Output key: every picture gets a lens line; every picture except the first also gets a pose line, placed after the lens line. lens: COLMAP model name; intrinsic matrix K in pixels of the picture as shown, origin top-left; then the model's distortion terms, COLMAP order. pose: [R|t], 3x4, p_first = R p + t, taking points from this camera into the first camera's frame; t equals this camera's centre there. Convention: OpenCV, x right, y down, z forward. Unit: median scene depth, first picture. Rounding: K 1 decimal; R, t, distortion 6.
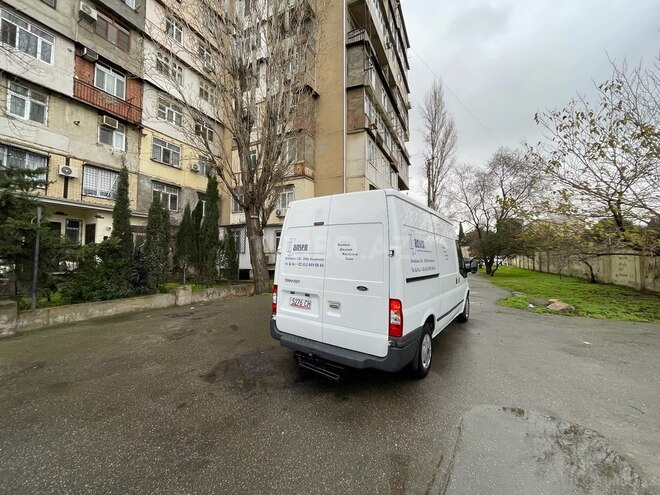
lens RADIAL K [[265.6, 0, 330.3], [0, 265.6, 246.8], [0, 0, 1]] dist [-0.001912, -0.000691]
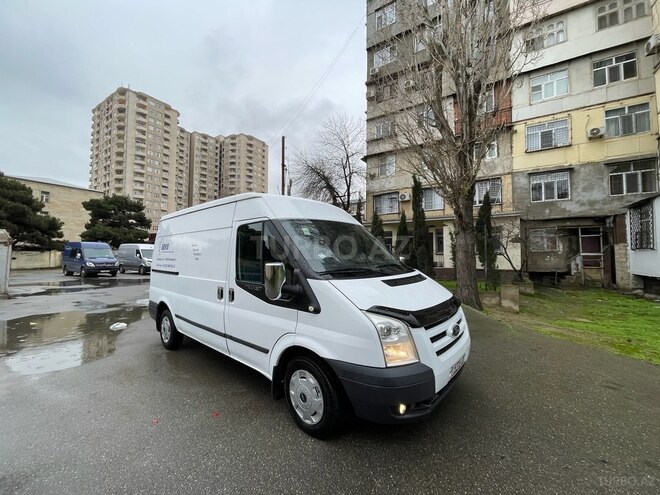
lens RADIAL K [[265.6, 0, 329.6], [0, 265.6, 246.8], [0, 0, 1]] dist [-0.001912, -0.000691]
pose [[-0.101145, -0.036983, -0.994184, 0.550026], [0.040777, 0.998315, -0.041285, 0.026993], [0.994036, -0.044716, -0.099467, 0.674491]]
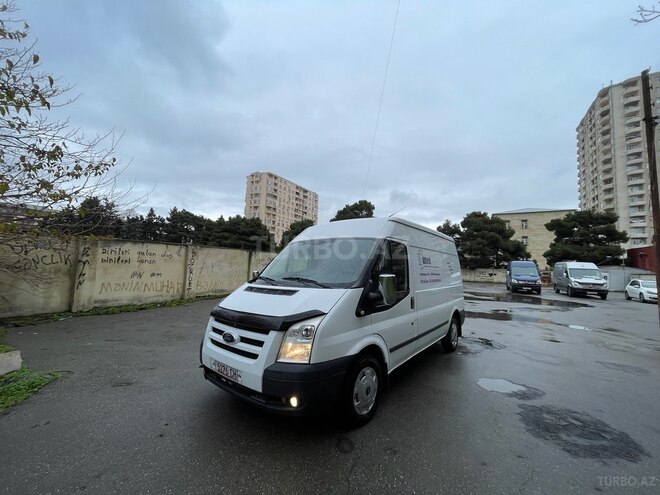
lens RADIAL K [[265.6, 0, 329.2], [0, 265.6, 247.7], [0, 0, 1]] dist [-0.001912, -0.000691]
pose [[-0.997317, -0.033716, 0.064978, 0.187797], [-0.040765, 0.993050, -0.110412, 0.034676], [-0.060804, -0.112764, -0.991760, 1.019959]]
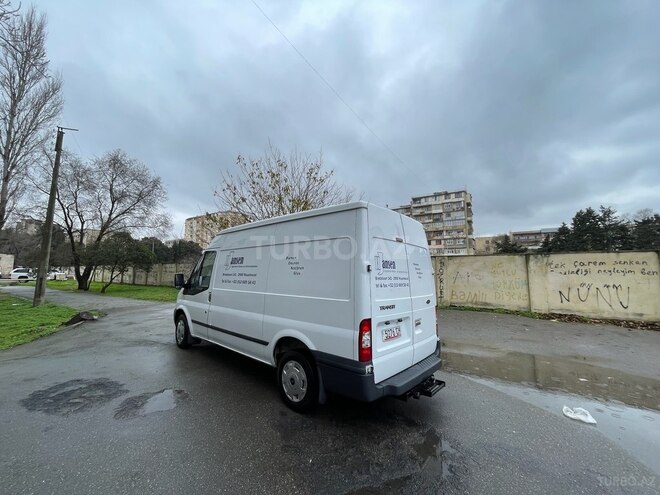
lens RADIAL K [[265.6, 0, 329.3], [0, 265.6, 246.8], [0, 0, 1]] dist [-0.001912, -0.000691]
pose [[0.116081, 0.089076, 0.989237, -0.340695], [-0.043545, 0.995469, -0.084527, 0.008993], [-0.992285, -0.033264, 0.119434, 0.389055]]
